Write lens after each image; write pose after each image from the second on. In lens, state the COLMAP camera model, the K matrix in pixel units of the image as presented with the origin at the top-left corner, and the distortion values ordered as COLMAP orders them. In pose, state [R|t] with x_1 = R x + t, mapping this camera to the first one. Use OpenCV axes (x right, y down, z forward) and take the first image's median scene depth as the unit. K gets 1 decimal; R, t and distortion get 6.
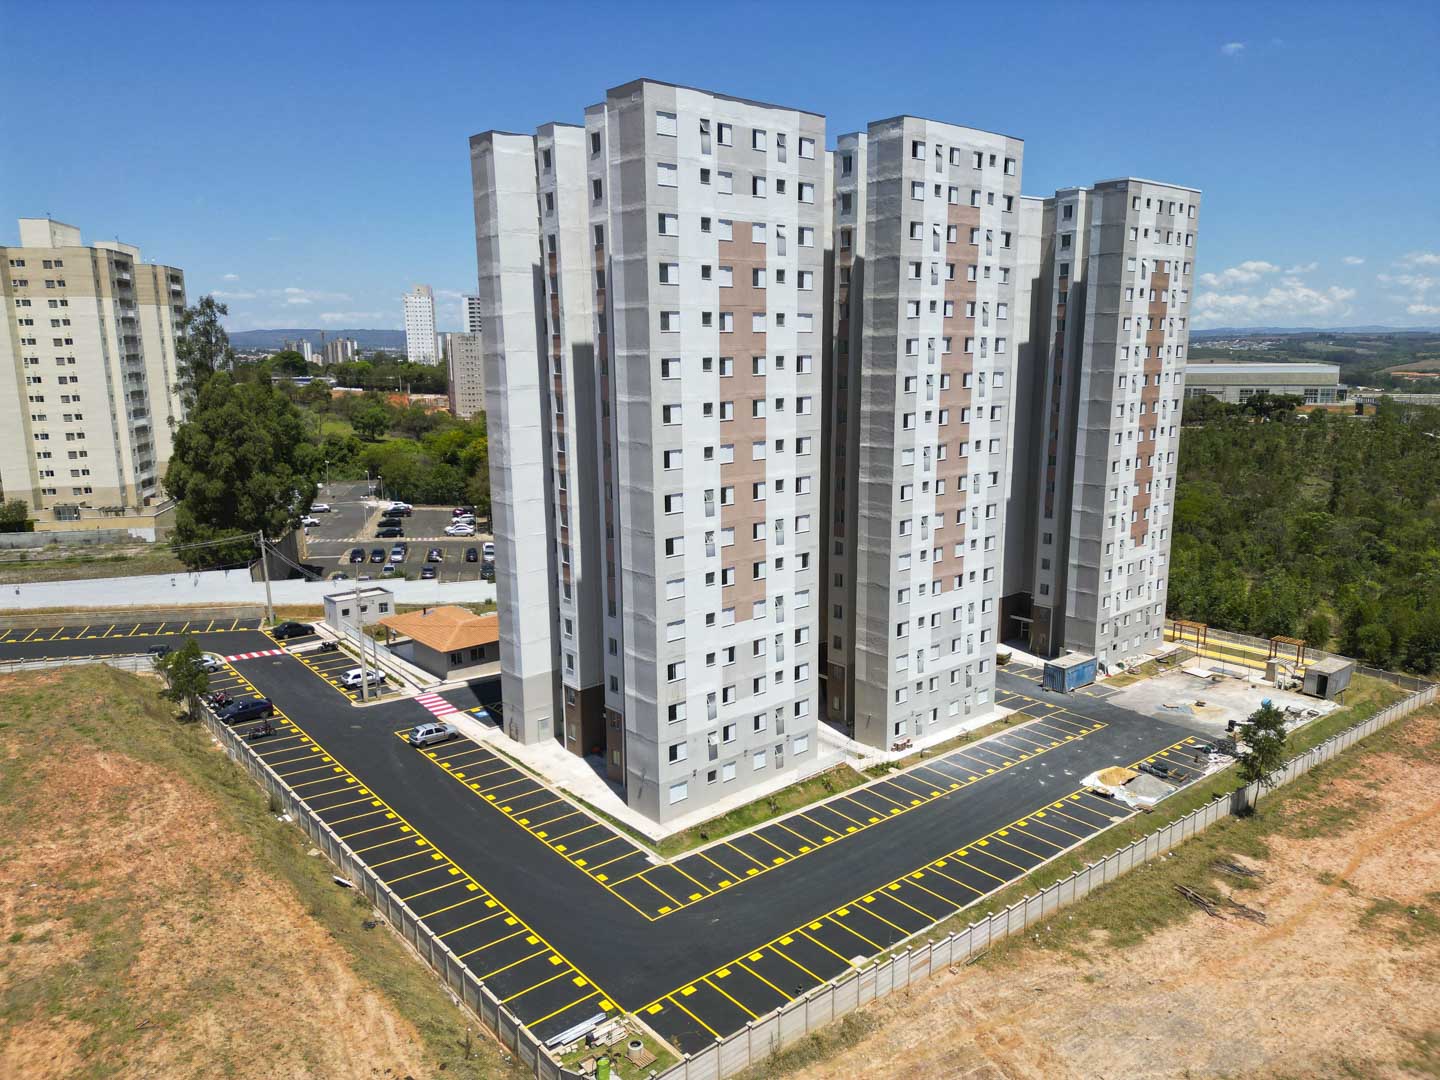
lens RADIAL K [[1006.8, 0, 724.1], [0, 1006.8, 540.0], [0, 0, 1]] dist [0.050179, -0.044434]
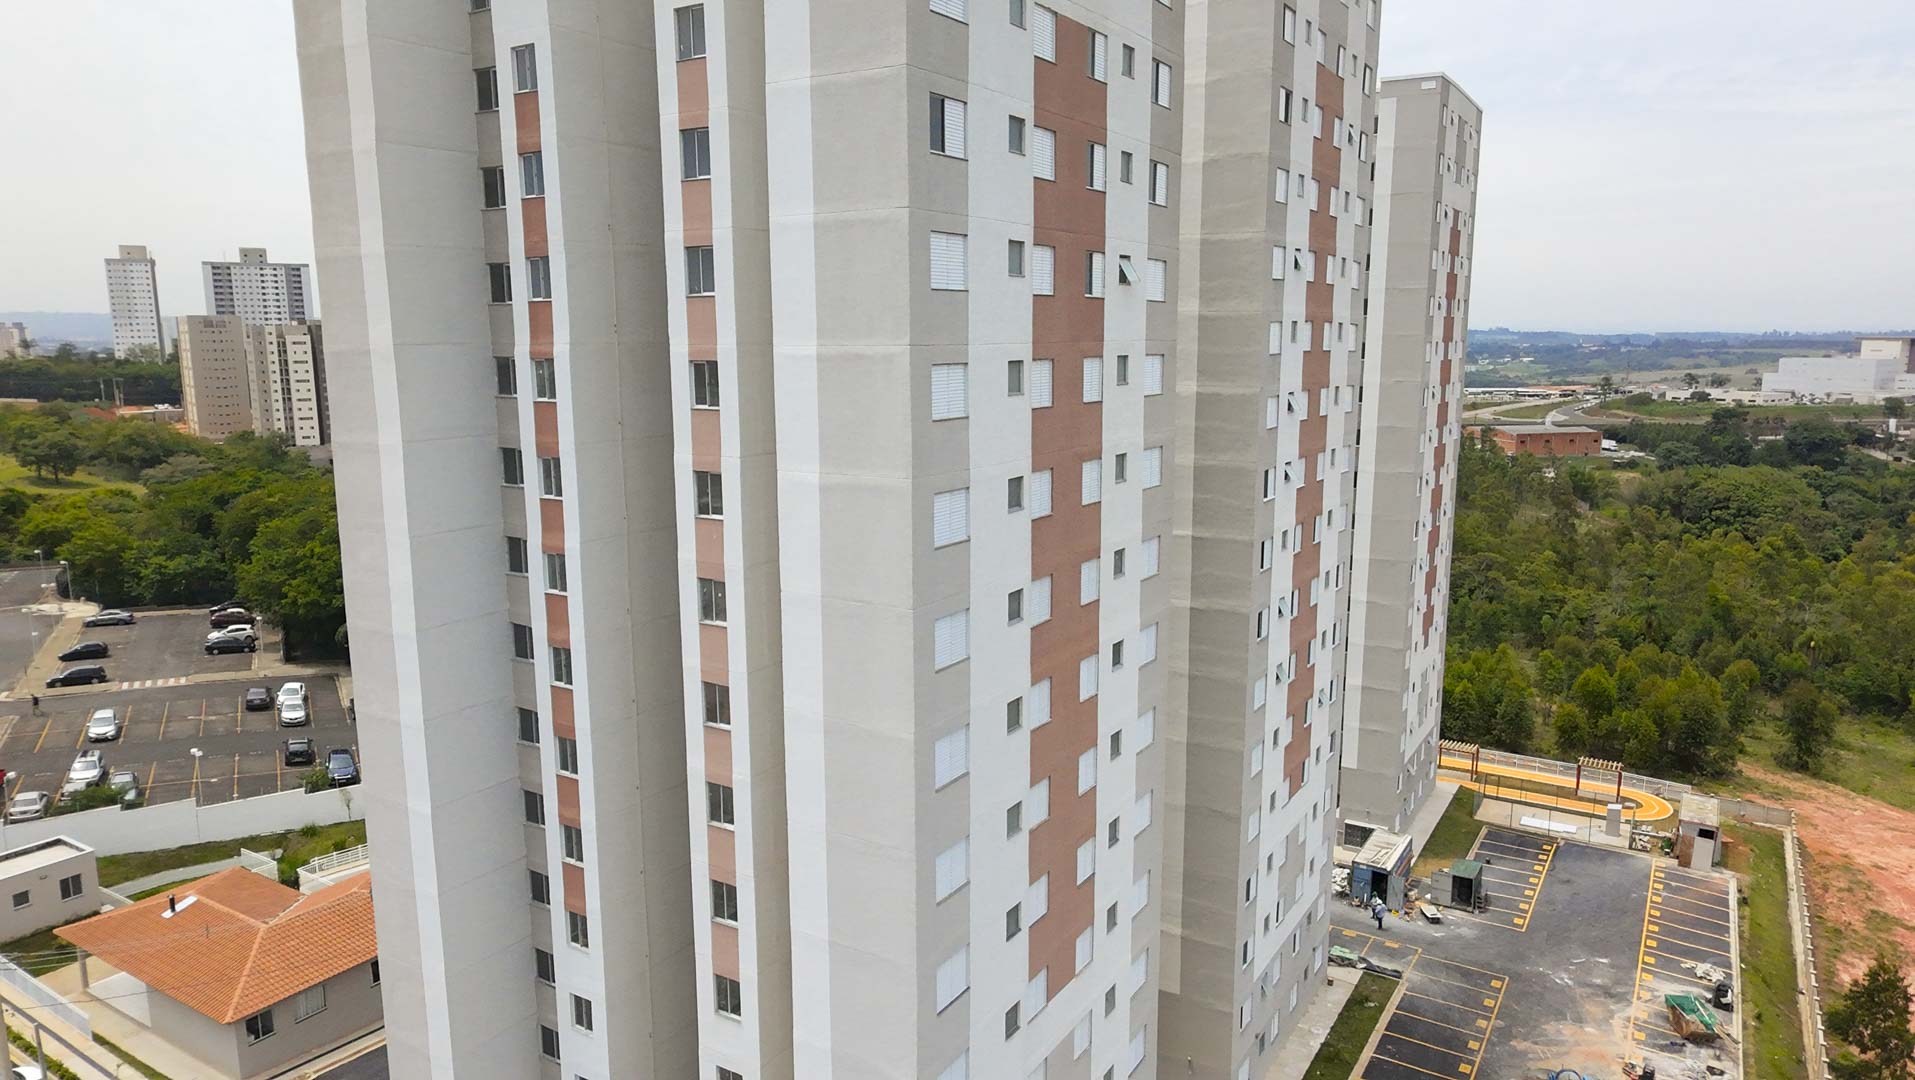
lens RADIAL K [[1220.9, 0, 965.2], [0, 1220.9, 548.3], [0, 0, 1]] dist [0.008524, -0.006023]
pose [[0.954491, -0.049875, 0.294039, -0.052961], [0.054975, 0.998446, -0.009101, -0.034467], [-0.293128, 0.024852, 0.955750, 0.177072]]
